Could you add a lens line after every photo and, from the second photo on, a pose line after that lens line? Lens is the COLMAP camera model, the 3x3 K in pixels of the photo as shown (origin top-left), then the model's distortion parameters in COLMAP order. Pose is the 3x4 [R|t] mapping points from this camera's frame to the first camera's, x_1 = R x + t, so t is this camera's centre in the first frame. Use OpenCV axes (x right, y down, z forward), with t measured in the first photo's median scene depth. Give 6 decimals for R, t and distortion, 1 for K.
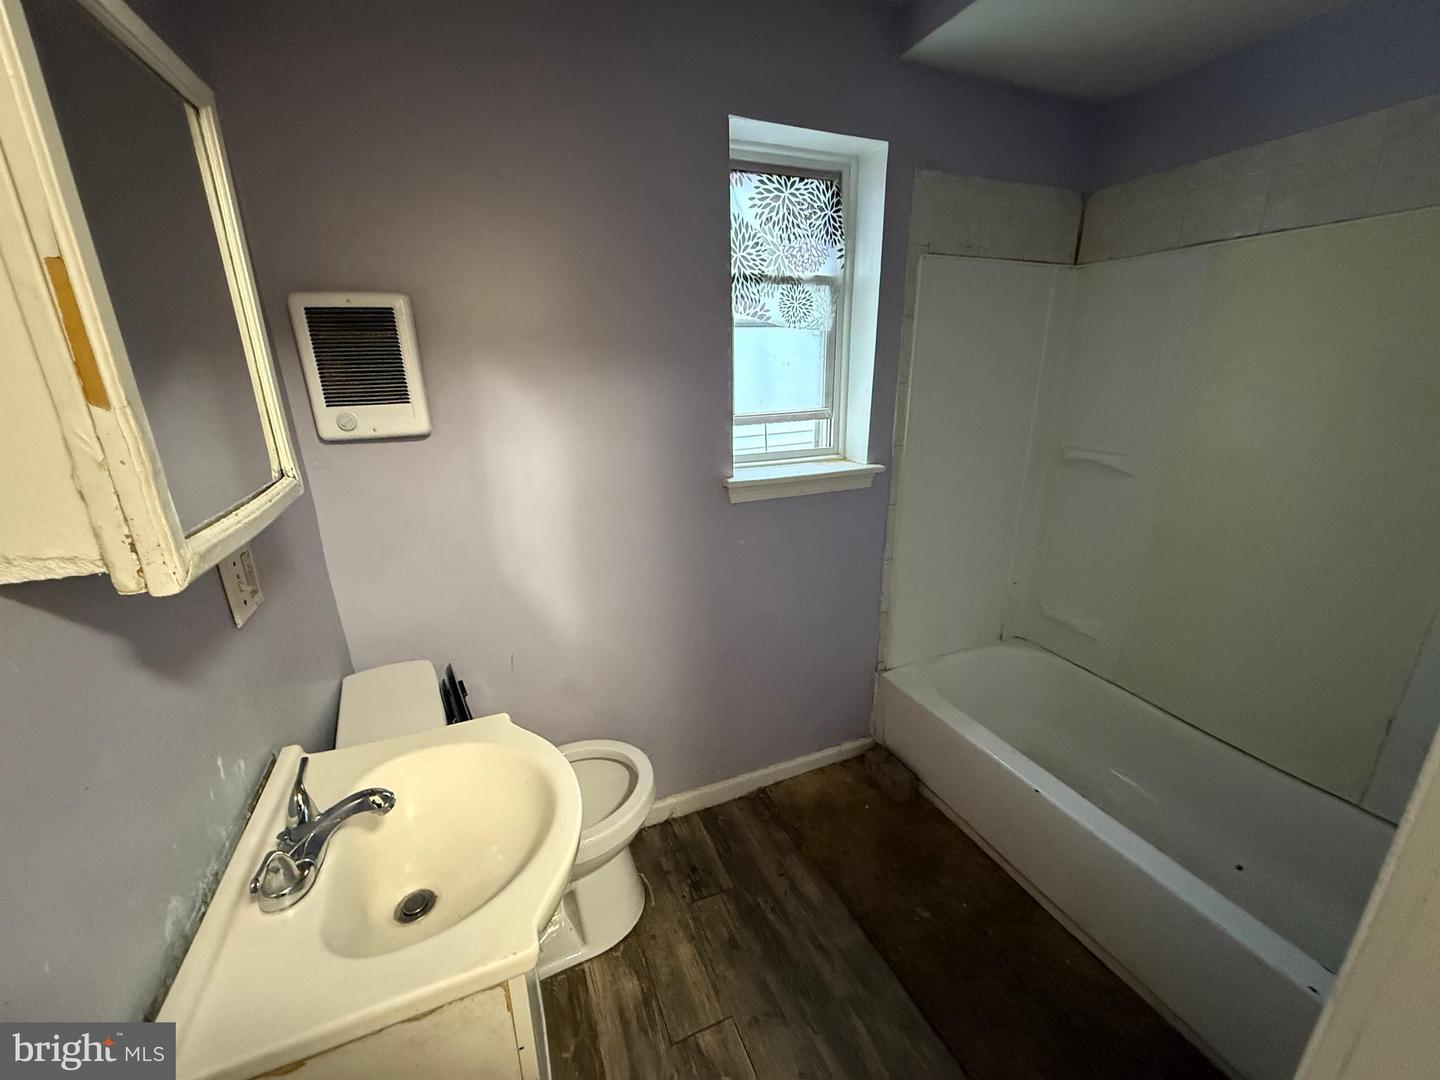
lens RADIAL K [[572.7, 0, 712.8], [0, 572.7, 534.6], [0, 0, 1]] dist [0.000739, 0.000296]
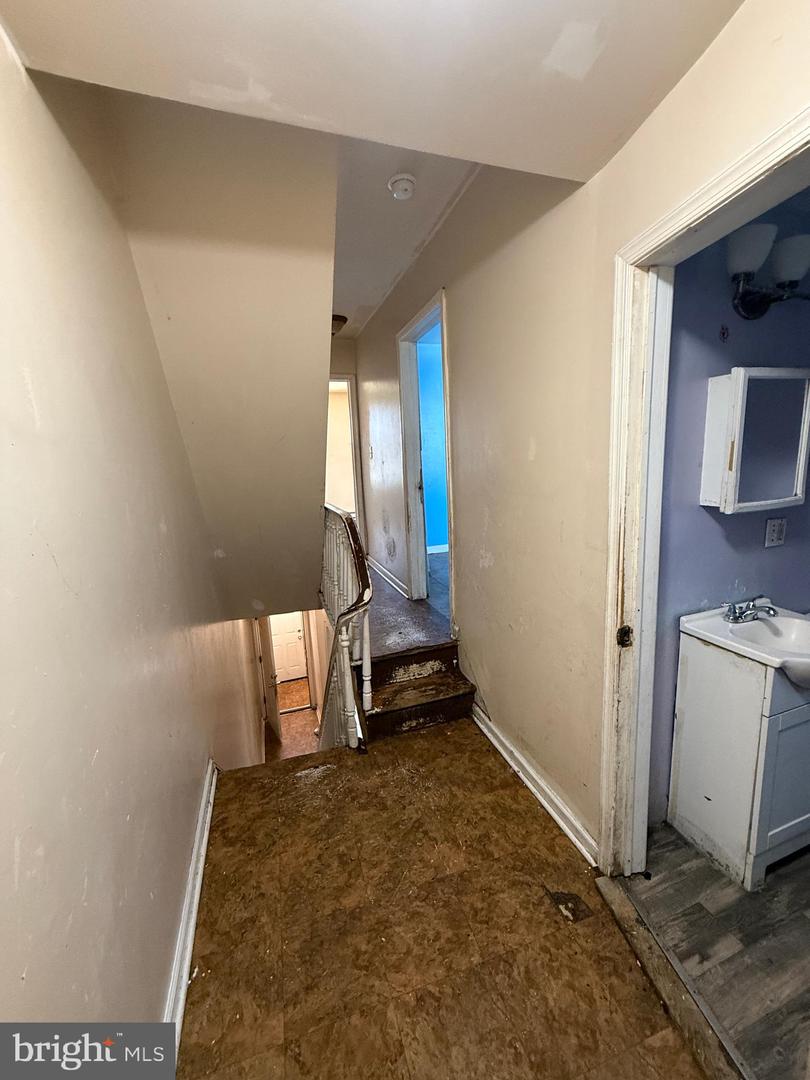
lens RADIAL K [[429.5, 0, 405.0], [0, 429.5, 540.0], [0, 0, 1]] dist [0.000739, 0.000296]
pose [[-0.068350, 0.197349, -0.977948, 2.495933], [-0.240242, 0.948139, 0.208125, 0.204063], [0.968304, 0.249169, -0.017393, -1.292815]]
